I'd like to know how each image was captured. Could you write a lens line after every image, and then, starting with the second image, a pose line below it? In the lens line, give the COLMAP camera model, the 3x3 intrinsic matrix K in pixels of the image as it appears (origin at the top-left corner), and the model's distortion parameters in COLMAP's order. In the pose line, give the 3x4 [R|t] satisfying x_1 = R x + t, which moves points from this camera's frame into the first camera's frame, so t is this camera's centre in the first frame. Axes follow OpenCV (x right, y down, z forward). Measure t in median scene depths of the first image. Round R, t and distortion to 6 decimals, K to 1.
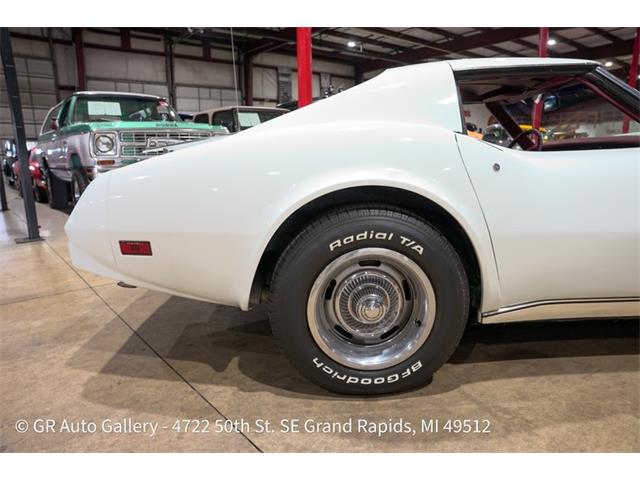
lens RADIAL K [[437.8, 0, 321.3], [0, 437.8, 241.3], [0, 0, 1]] dist [-0.138075, 0.105693]
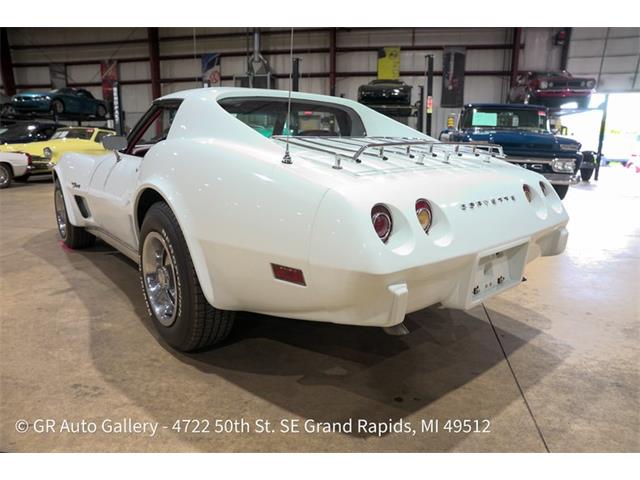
lens RADIAL K [[437.8, 0, 321.3], [0, 437.8, 241.3], [0, 0, 1]] dist [-0.138075, 0.105693]
pose [[-0.624336, -0.160774, 0.764432, -0.964078], [0.161103, 0.931052, 0.327395, -0.425622], [-0.764363, 0.327556, -0.555388, 1.966571]]
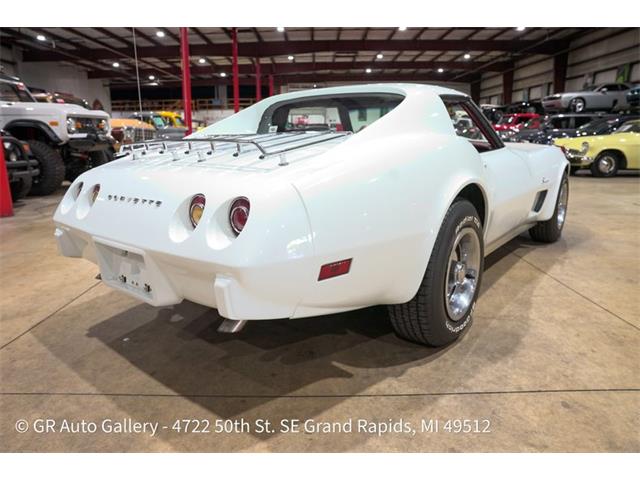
lens RADIAL K [[437.8, 0, 321.3], [0, 437.8, 241.3], [0, 0, 1]] dist [-0.138075, 0.105693]
pose [[0.640214, -0.168080, 0.749584, -0.916004], [0.145544, 0.984636, 0.096479, -0.106071], [-0.754284, 0.047330, 0.654841, 0.353453]]
